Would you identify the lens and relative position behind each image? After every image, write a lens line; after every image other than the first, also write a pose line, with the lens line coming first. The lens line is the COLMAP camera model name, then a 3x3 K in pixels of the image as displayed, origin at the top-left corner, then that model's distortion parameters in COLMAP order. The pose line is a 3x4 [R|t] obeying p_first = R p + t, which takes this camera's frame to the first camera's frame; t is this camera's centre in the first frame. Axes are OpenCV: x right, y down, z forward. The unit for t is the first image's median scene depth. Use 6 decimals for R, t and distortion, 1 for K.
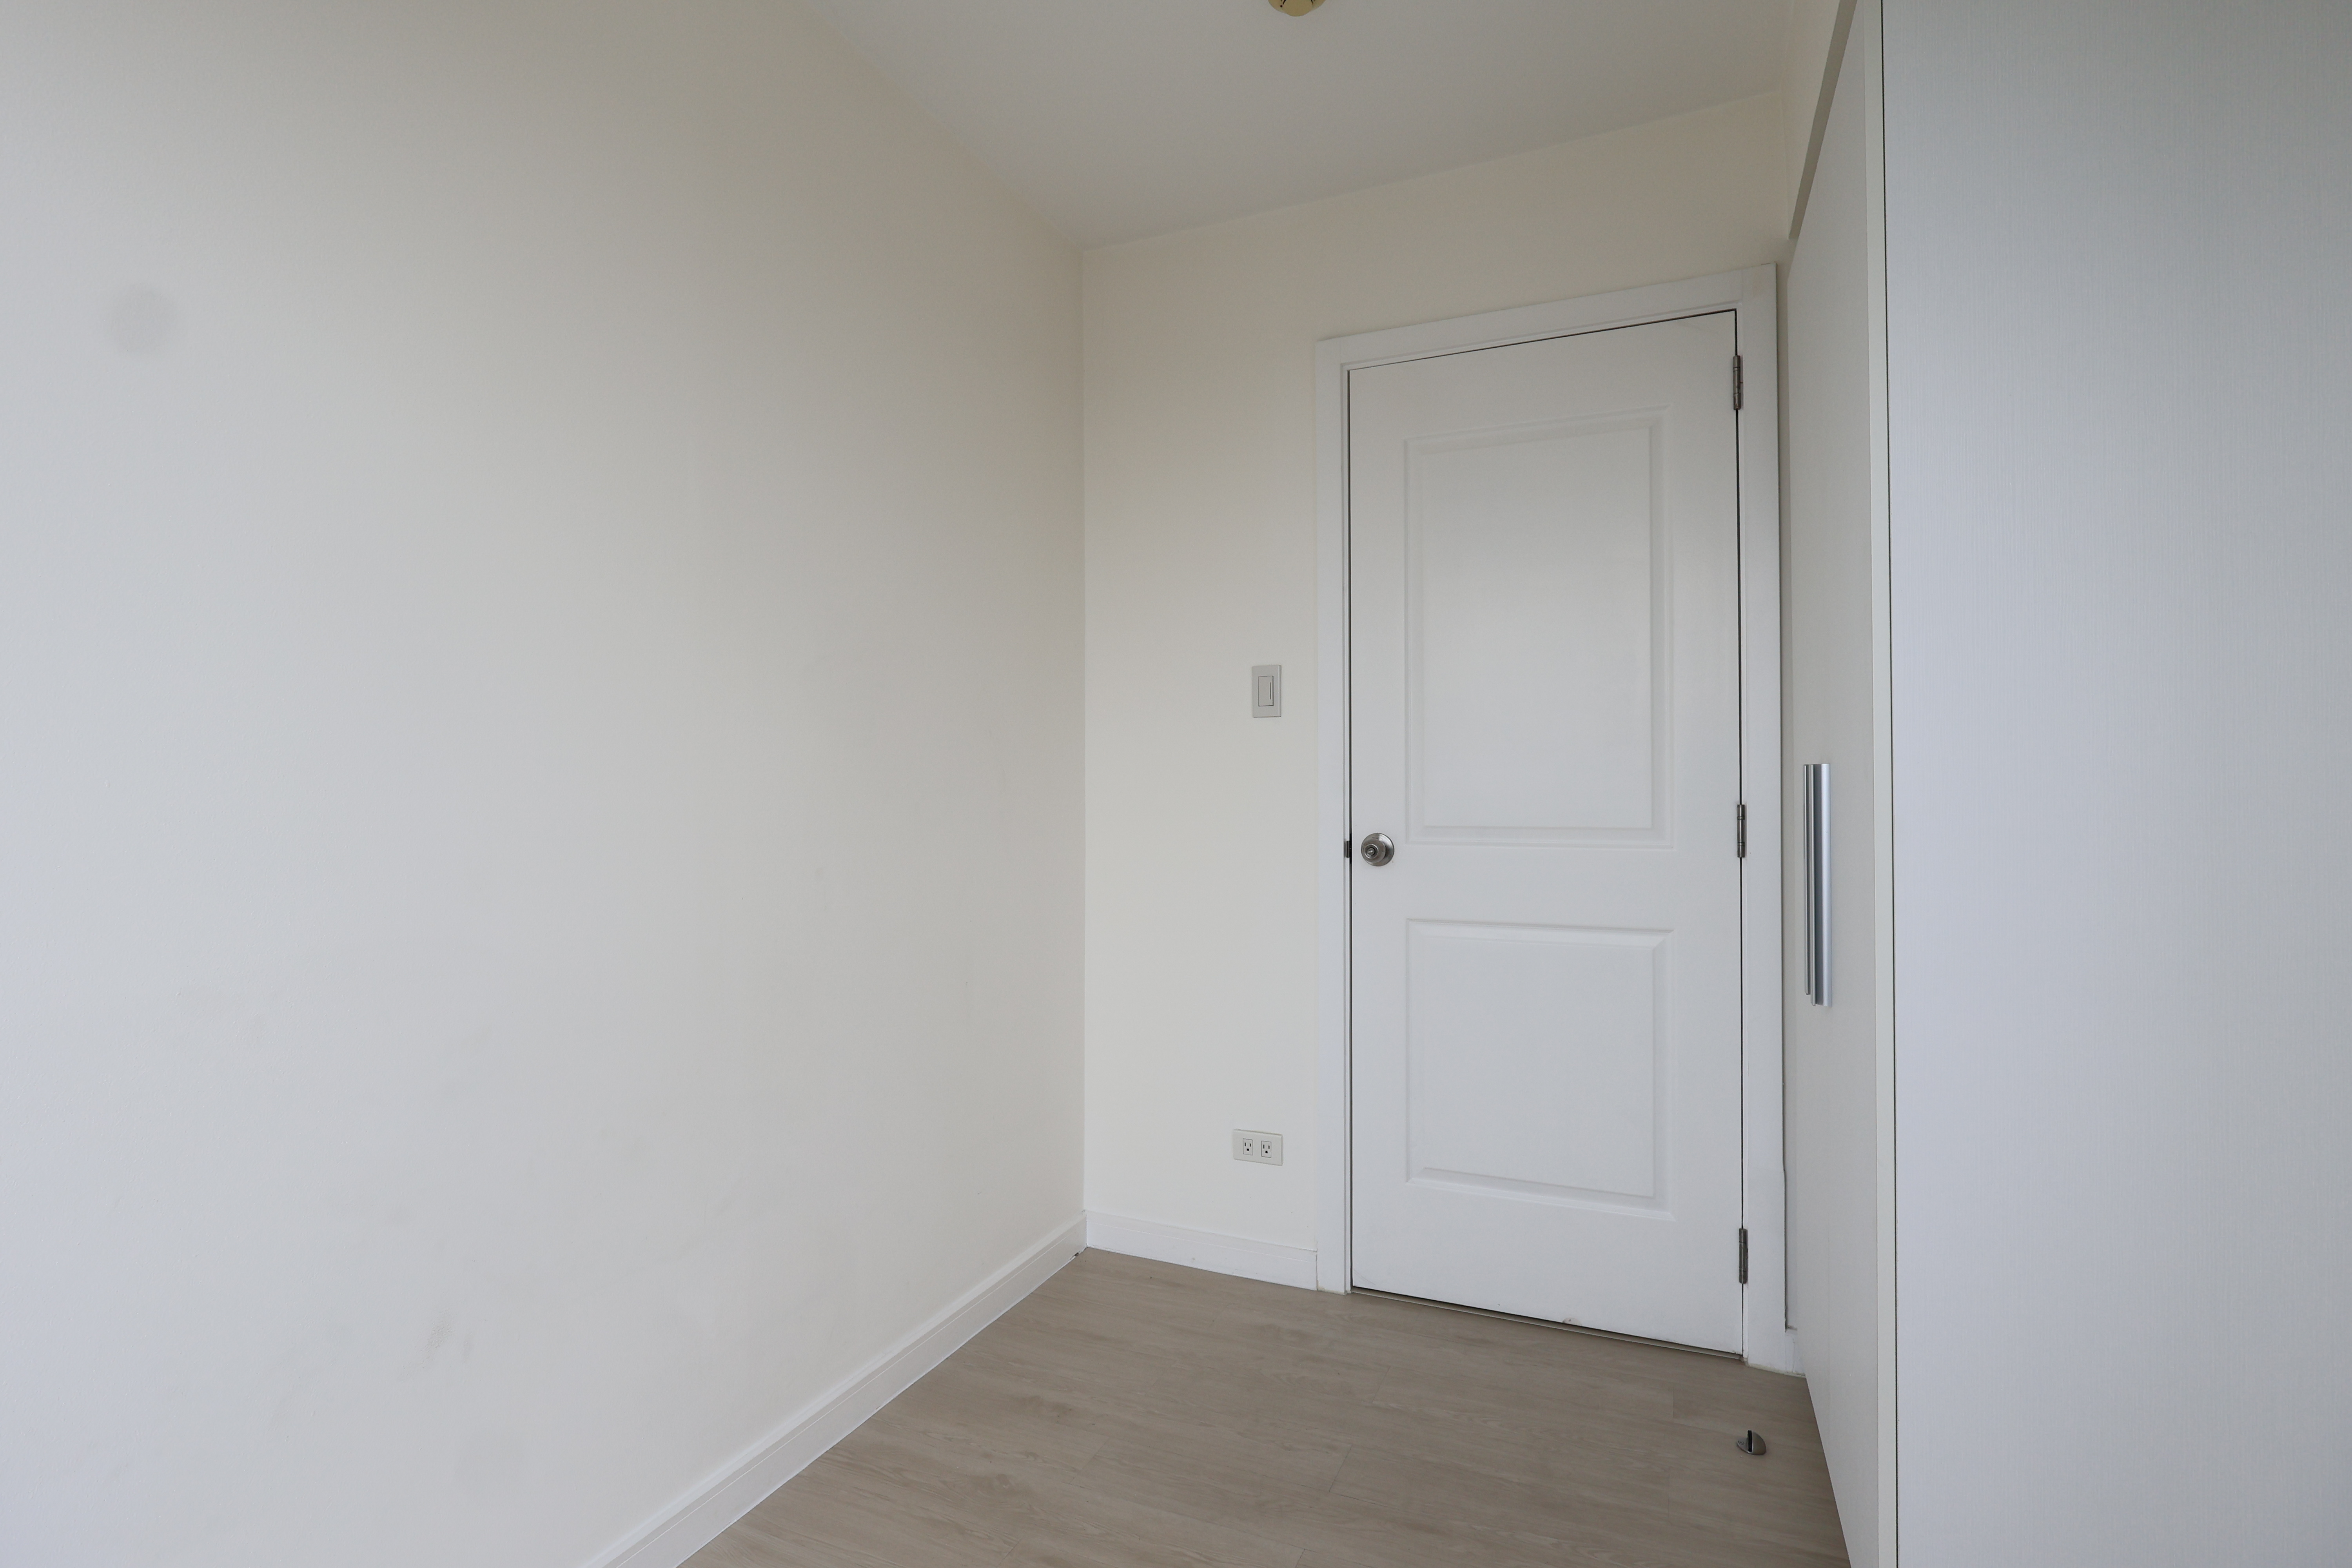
lens RADIAL K [[1153.3, 0, 1169.6], [0, 1153.3, 779.5], [0, 0, 1]] dist [-0.000864, 0.002285]
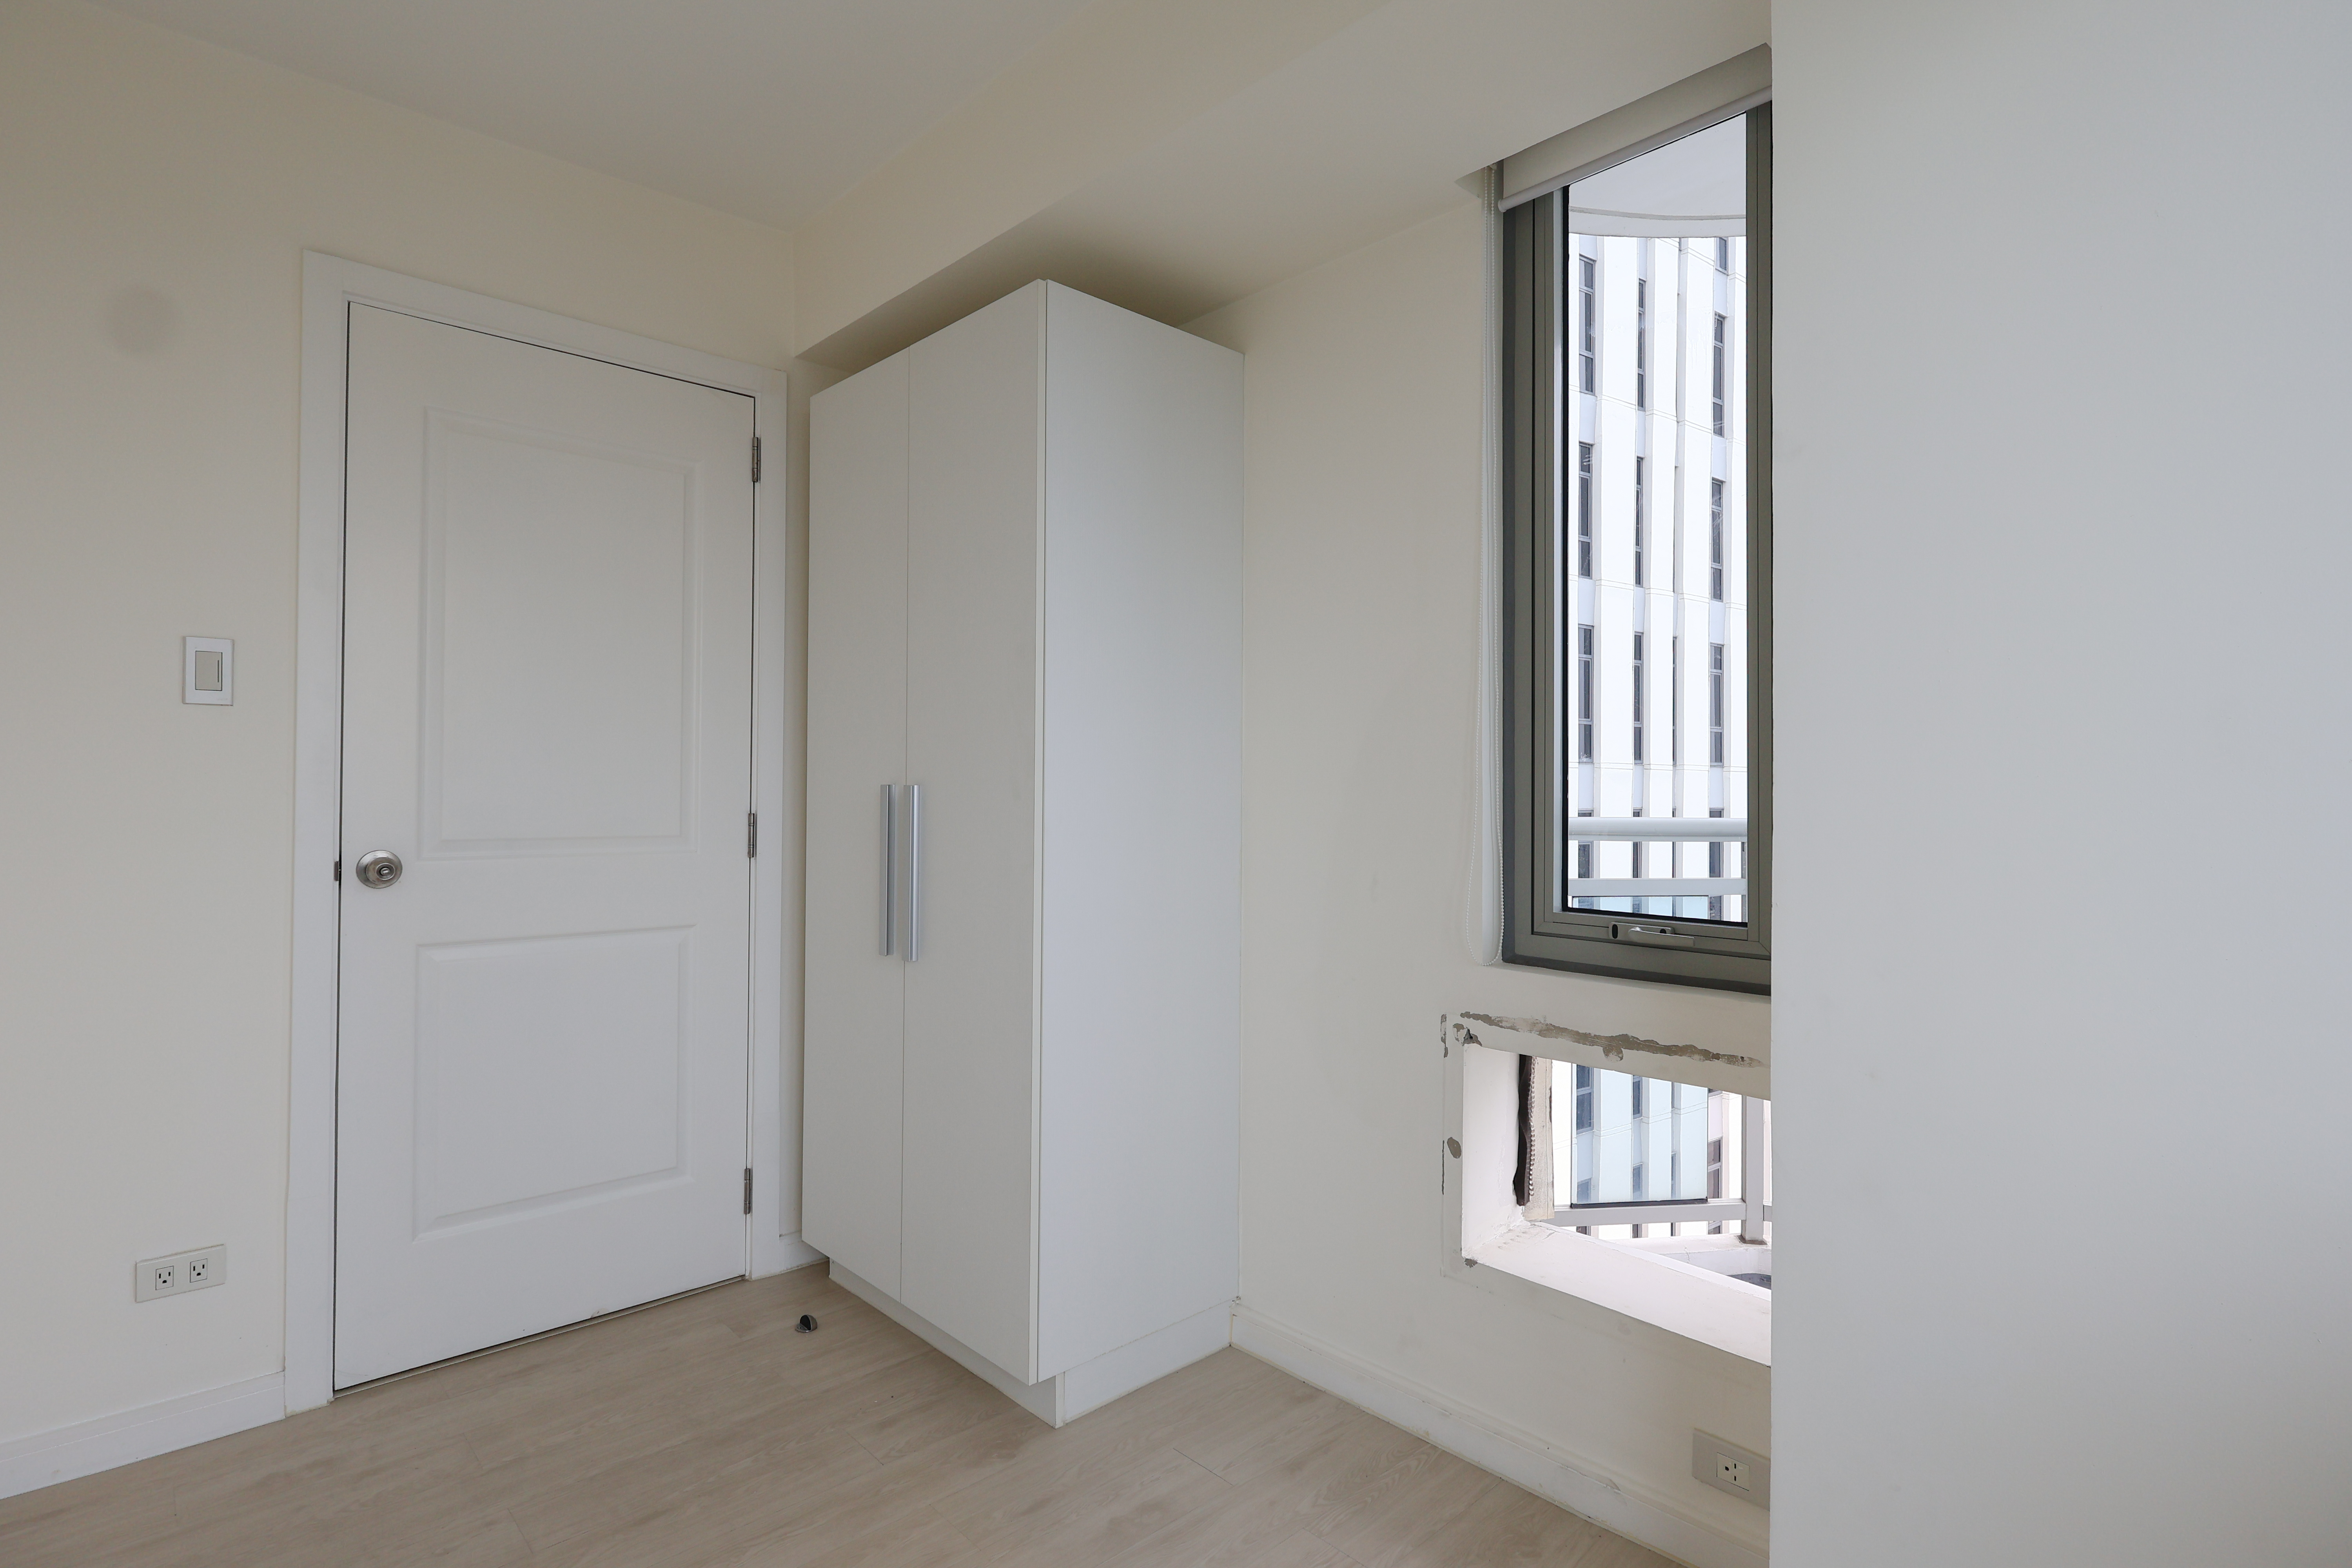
lens RADIAL K [[1153.3, 0, 1169.6], [0, 1153.3, 779.5], [0, 0, 1]] dist [-0.000864, 0.002285]
pose [[0.397718, 0.014059, 0.917400, -0.414061], [-0.016424, 0.999831, -0.008202, -0.009907], [-0.917361, -0.011805, 0.397882, 0.124528]]
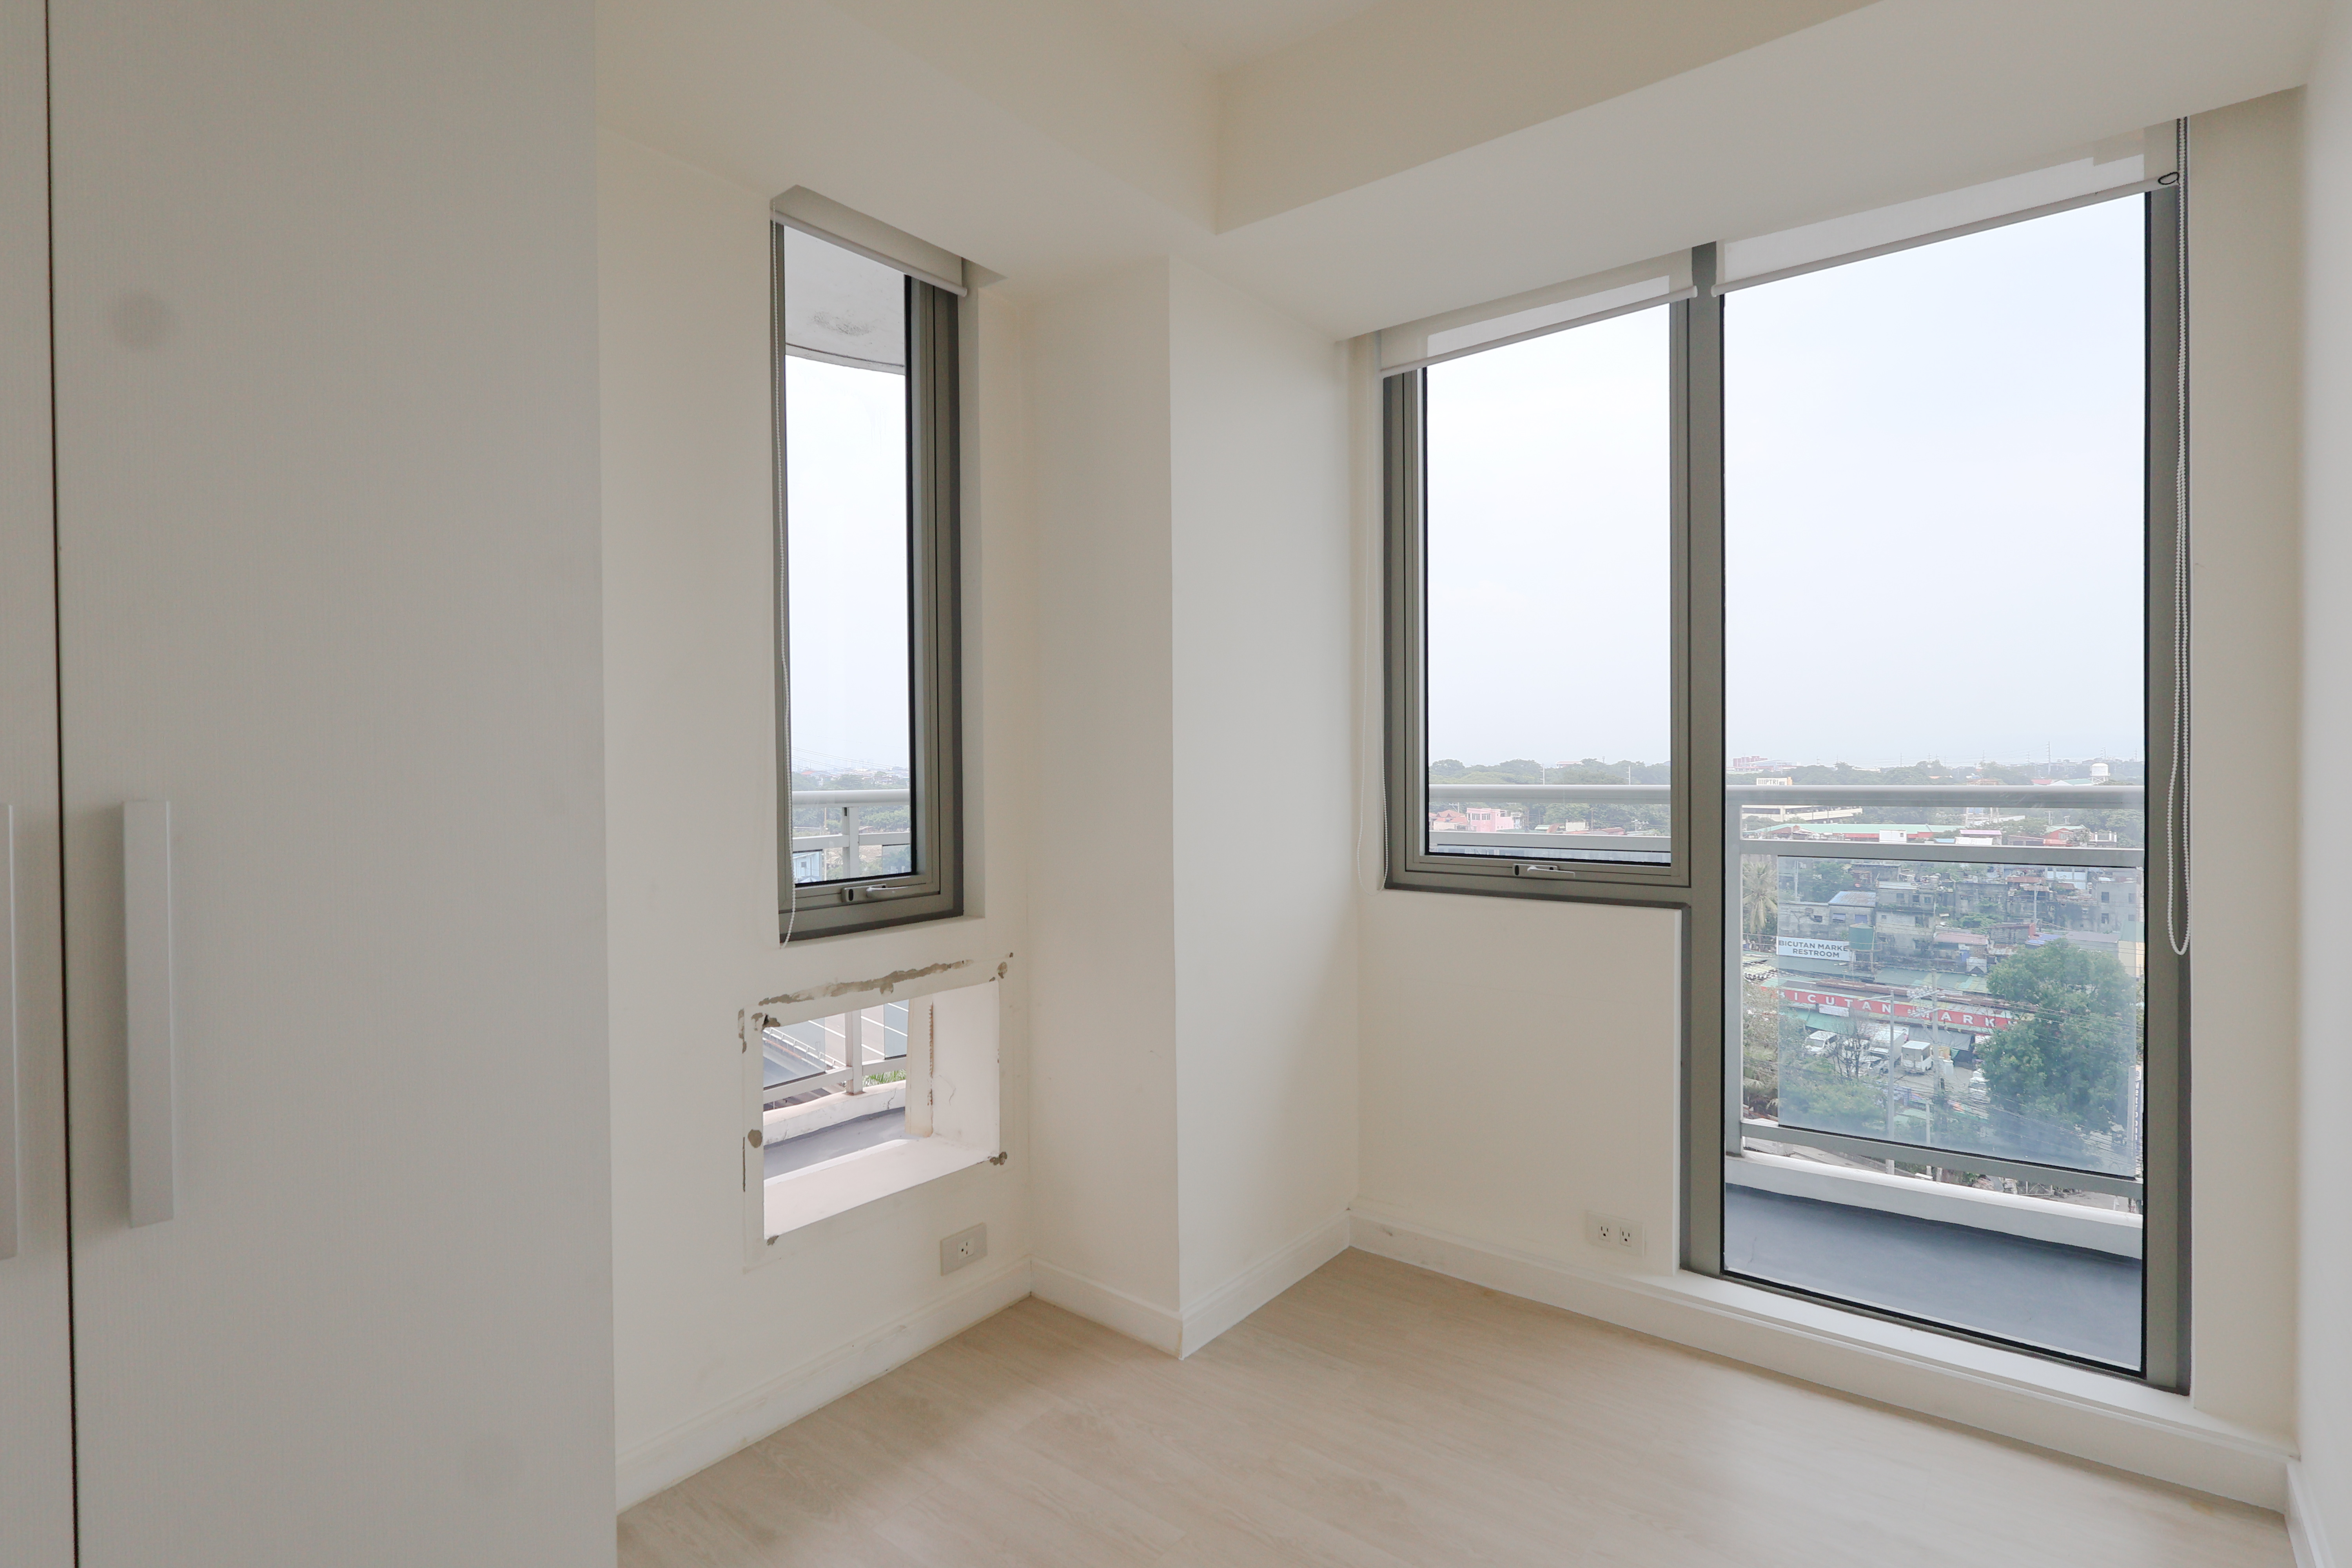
lens RADIAL K [[1153.3, 0, 1169.6], [0, 1153.3, 779.5], [0, 0, 1]] dist [-0.000864, 0.002285]
pose [[-0.967869, 0.010666, 0.251230, -0.050599], [0.011836, 0.999925, 0.003146, -0.012365], [-0.251177, 0.006018, -0.967922, 1.032832]]
